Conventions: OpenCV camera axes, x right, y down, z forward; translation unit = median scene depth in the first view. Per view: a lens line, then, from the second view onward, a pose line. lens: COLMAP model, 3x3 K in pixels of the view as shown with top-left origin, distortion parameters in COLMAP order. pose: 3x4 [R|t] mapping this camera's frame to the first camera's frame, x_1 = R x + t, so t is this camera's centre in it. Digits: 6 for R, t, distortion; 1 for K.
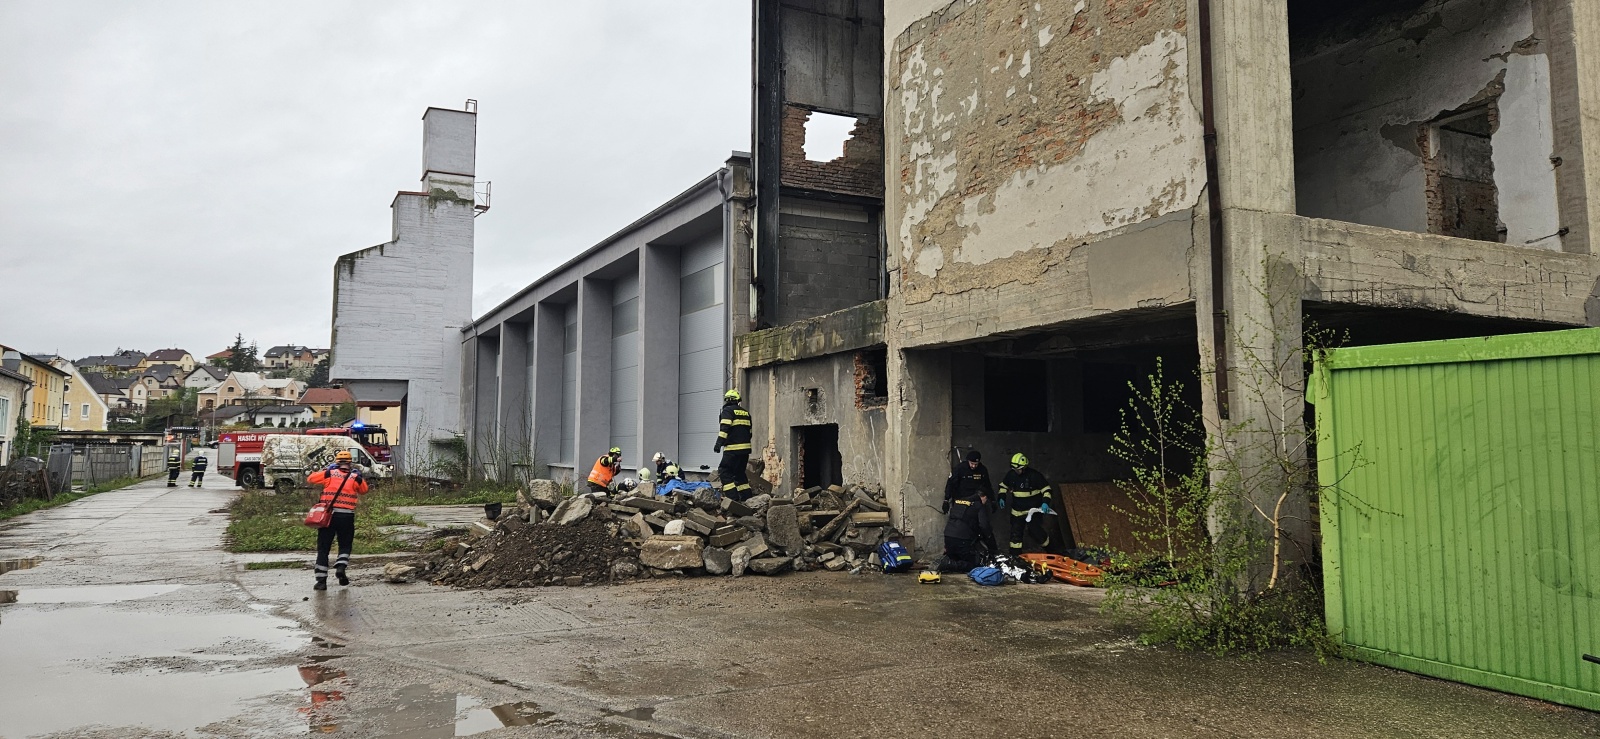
lens RADIAL K [[1055.1, 0, 796.5], [0, 1055.1, 358.6], [0, 0, 1]] dist [0.095059, -0.079616]
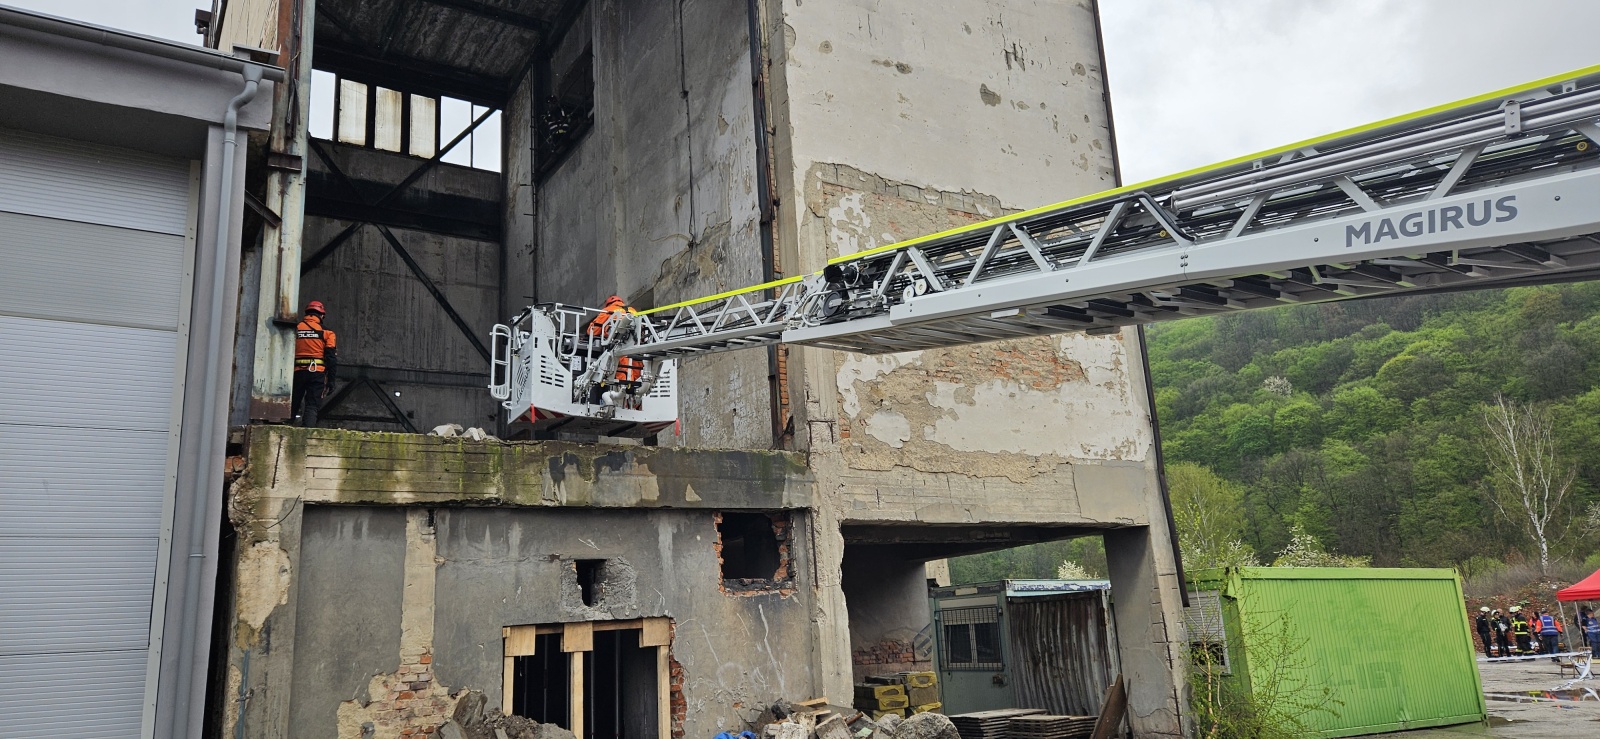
lens RADIAL K [[1055.2, 0, 800.0], [0, 1055.2, 369.5], [0, 0, 1]] dist [0.095194, -0.081052]
pose [[-0.100319, 0.255254, 0.961656, -0.790518], [-0.029442, 0.965347, -0.259305, 0.101596], [-0.994520, -0.054326, -0.089327, 1.222798]]
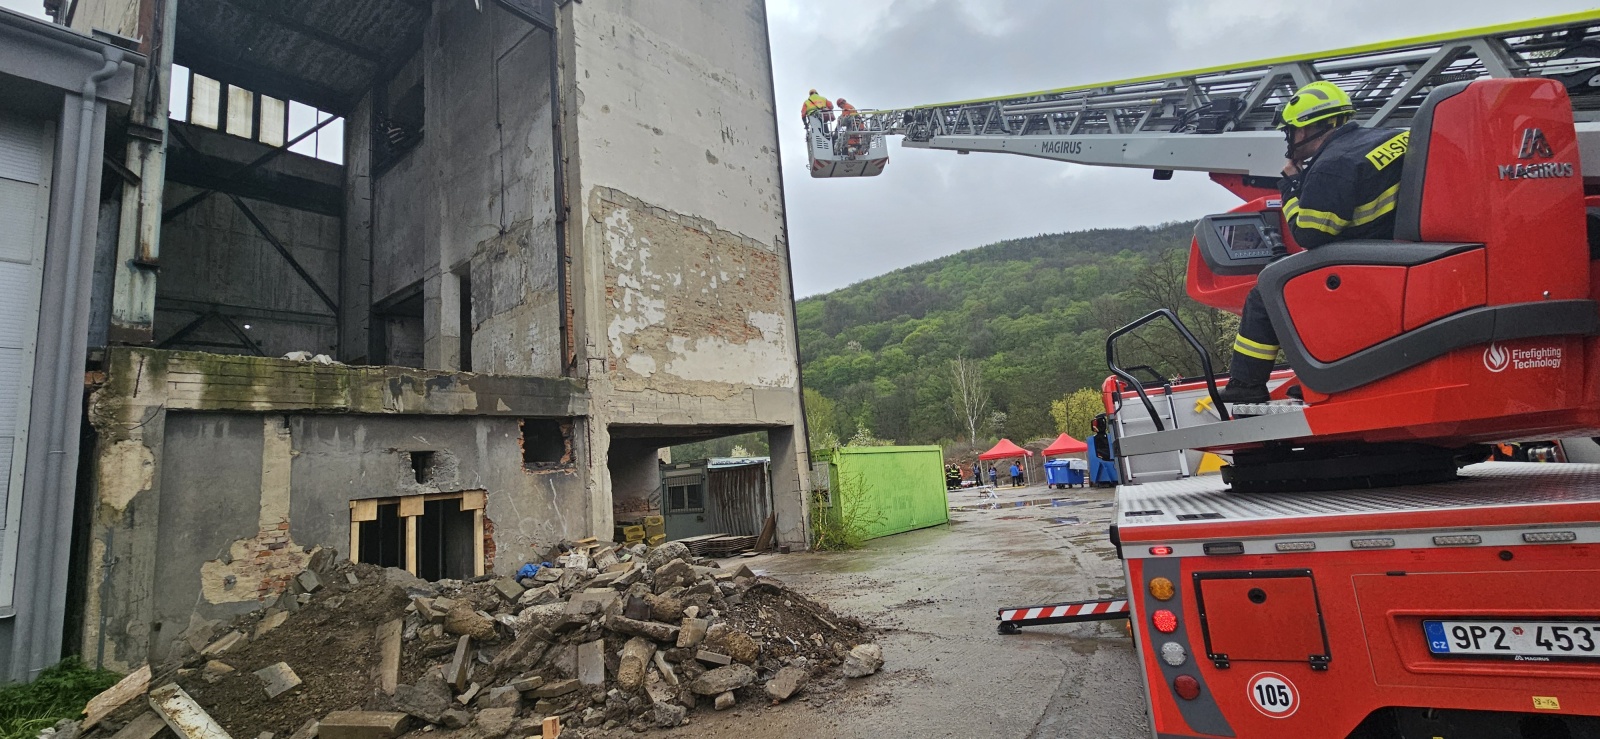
lens RADIAL K [[653.3, 0, 816.1], [0, 653.3, 368.4], [0, 0, 1]] dist [0.001905, -0.000156]
pose [[-0.444680, 0.190304, 0.875239, -0.777025], [0.017969, 0.978867, -0.203707, 0.099516], [-0.895509, -0.074857, -0.438702, 1.237432]]
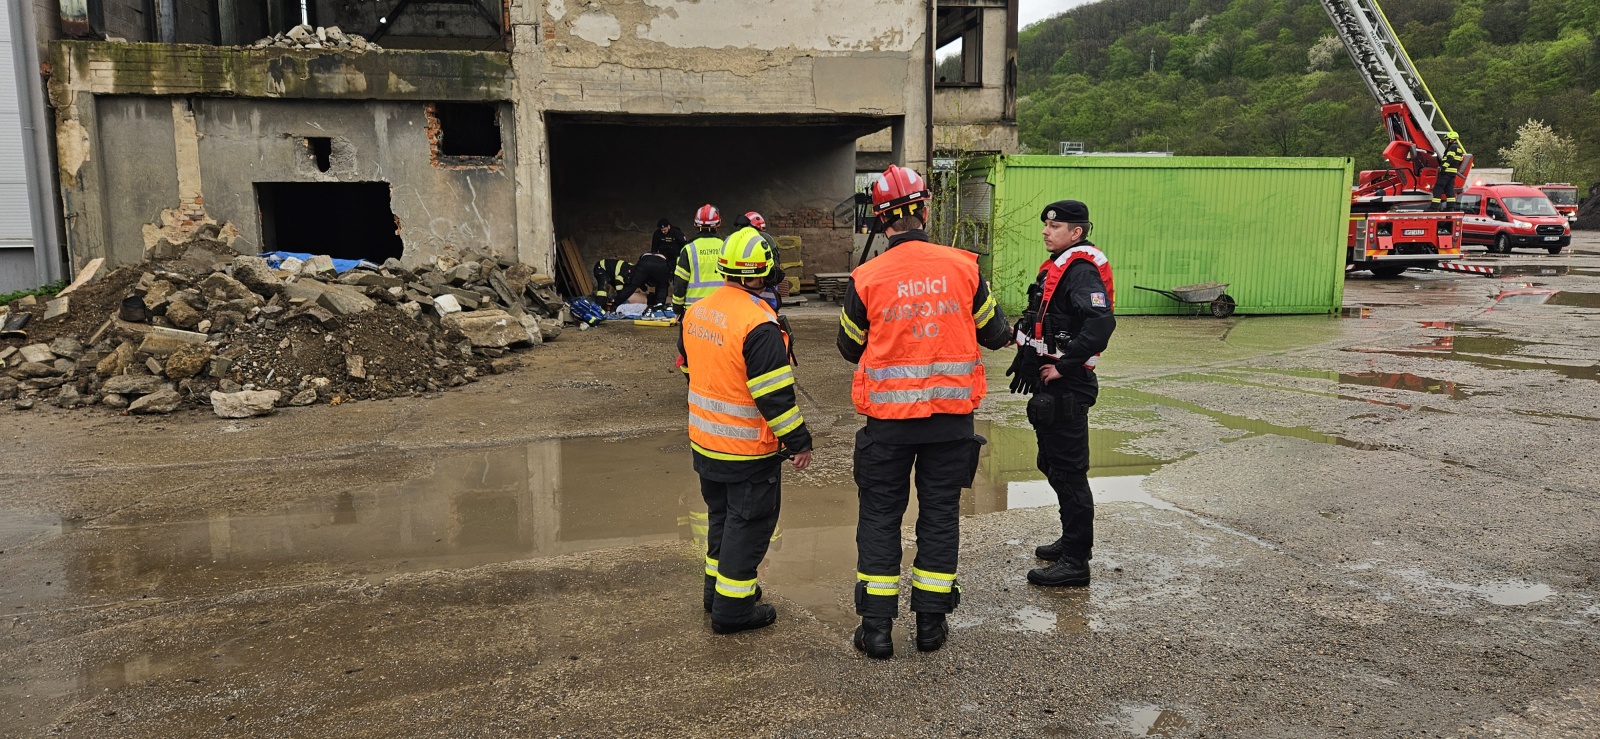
lens RADIAL K [[1058.8, 0, 813.3], [0, 1058.8, 352.0], [0, 0, 1]] dist [0.093498, -0.078601]
pose [[0.289951, -0.129479, 0.948243, -0.895570], [-0.078185, 0.984289, 0.158308, 0.039417], [-0.953843, -0.120040, 0.275272, 0.495862]]
